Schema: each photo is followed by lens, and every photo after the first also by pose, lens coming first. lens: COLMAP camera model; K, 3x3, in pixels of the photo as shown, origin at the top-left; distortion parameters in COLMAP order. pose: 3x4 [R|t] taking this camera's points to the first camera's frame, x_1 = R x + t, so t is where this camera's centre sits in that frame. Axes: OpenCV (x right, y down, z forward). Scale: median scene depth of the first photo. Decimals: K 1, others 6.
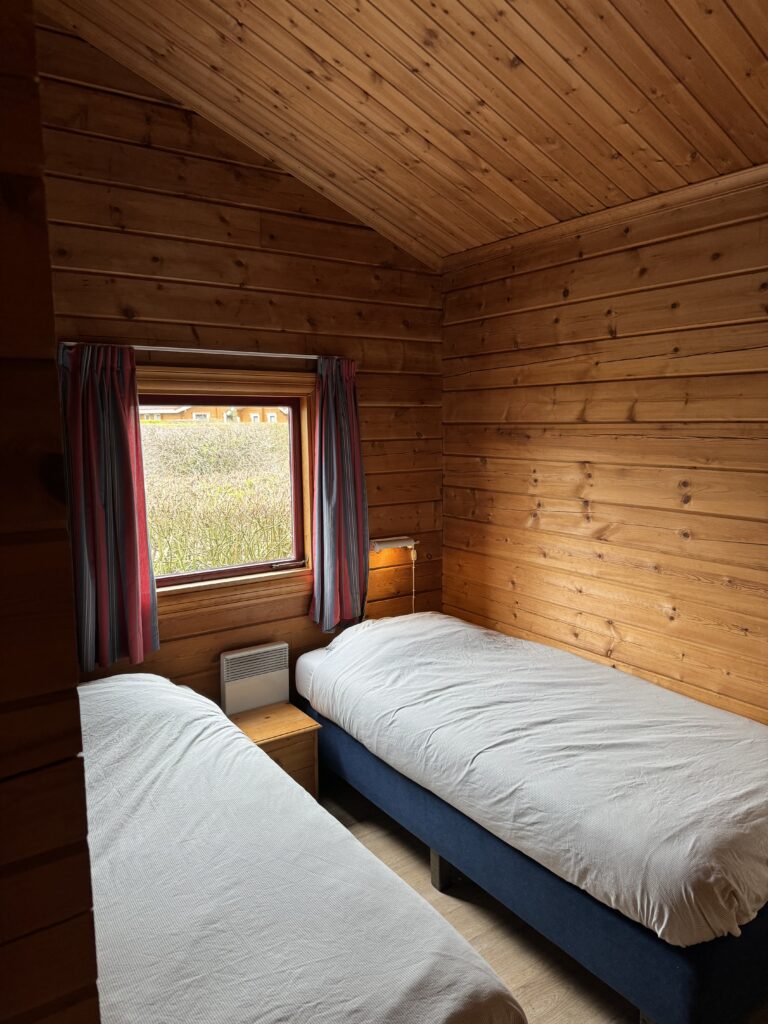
lens RADIAL K [[718.6, 0, 384.0], [0, 718.6, 512.0], [0, 0, 1]] dist [0.000694, 0.000065]
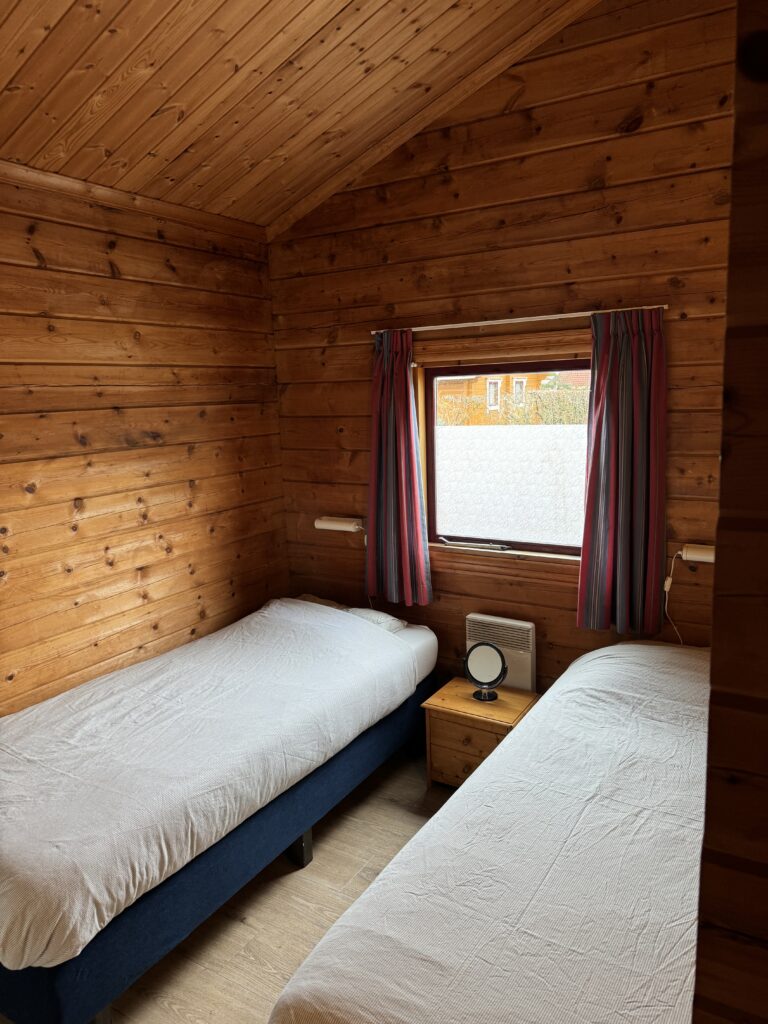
lens RADIAL K [[718.6, 0, 384.0], [0, 718.6, 512.0], [0, 0, 1]] dist [0.000694, 0.000065]
pose [[0.400766, 0.147281, -0.904265, 0.628379], [-0.090107, 0.988545, 0.121072, -0.065762], [0.911739, 0.032959, 0.409447, 0.461990]]
